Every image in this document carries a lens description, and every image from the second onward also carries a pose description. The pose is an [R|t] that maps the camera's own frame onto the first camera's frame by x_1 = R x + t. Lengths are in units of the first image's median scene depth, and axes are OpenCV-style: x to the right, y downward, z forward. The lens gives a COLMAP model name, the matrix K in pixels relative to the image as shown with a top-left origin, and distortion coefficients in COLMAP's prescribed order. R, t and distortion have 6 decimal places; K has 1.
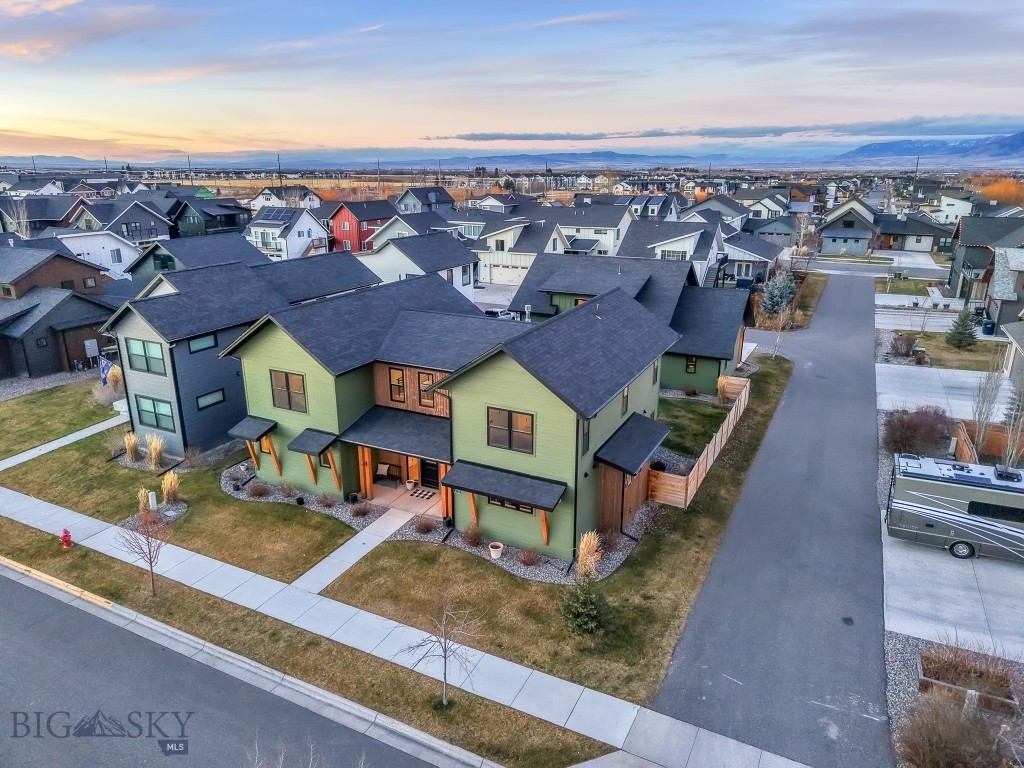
lens RADIAL K [[686.7, 0, 514.6], [0, 686.7, 381.2], [0, 0, 1]] dist [0.011025, -0.008905]
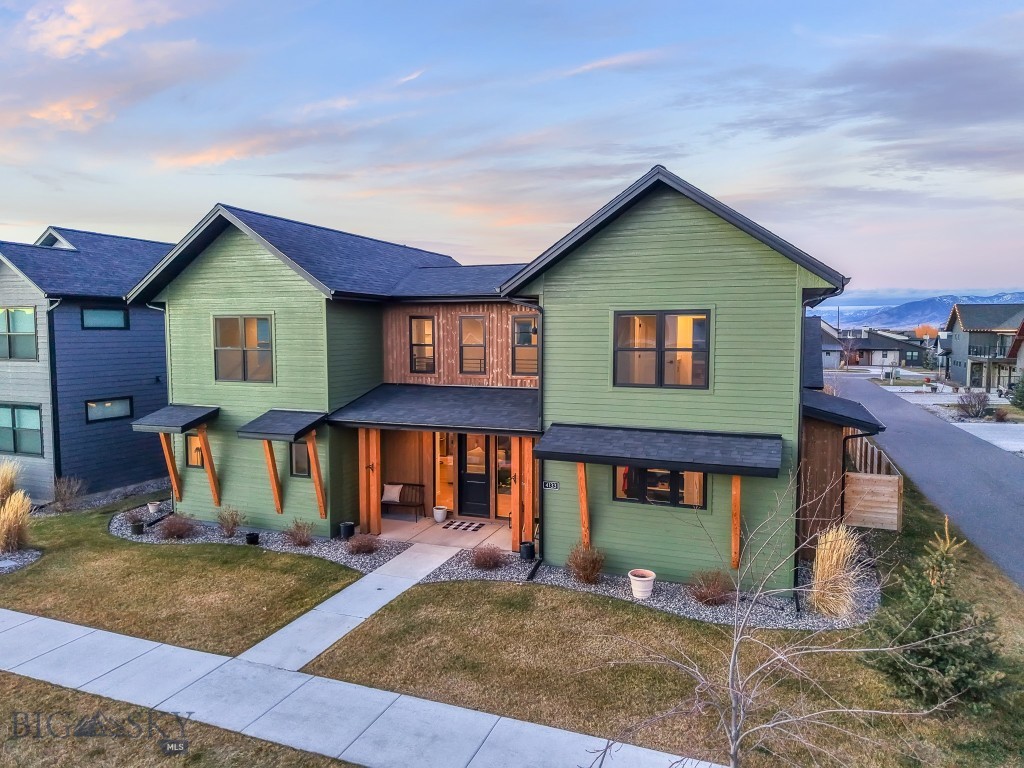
lens RADIAL K [[686.7, 0, 509.3], [0, 686.7, 380.9], [0, 0, 1]] dist [0.011025, -0.008905]
pose [[0.996342, -0.012595, 0.084527, -0.097734], [0.031998, 0.972114, -0.232316, 0.124106], [-0.079244, 0.234171, 0.968960, 0.267715]]
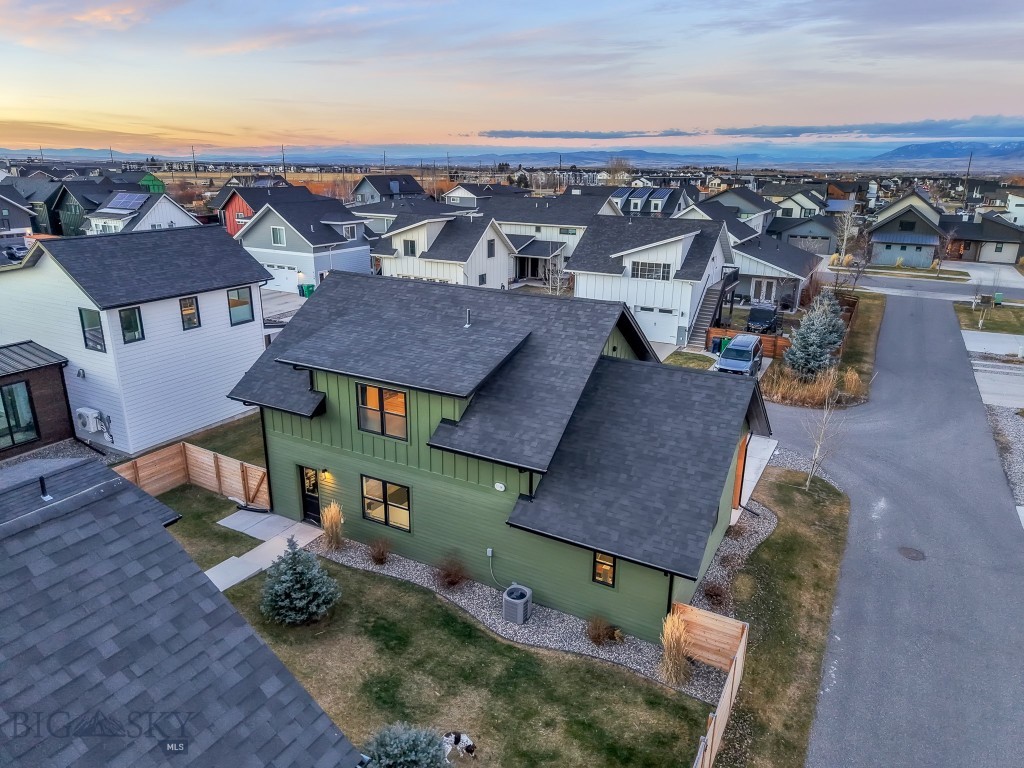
lens RADIAL K [[686.7, 0, 513.4], [0, 686.7, 385.1], [0, 0, 1]] dist [0.011025, -0.008905]
pose [[0.999098, 0.023094, -0.035640, 0.218347], [-0.022793, 0.999701, 0.008840, -0.133195], [0.035833, -0.008019, 0.999326, 0.602916]]
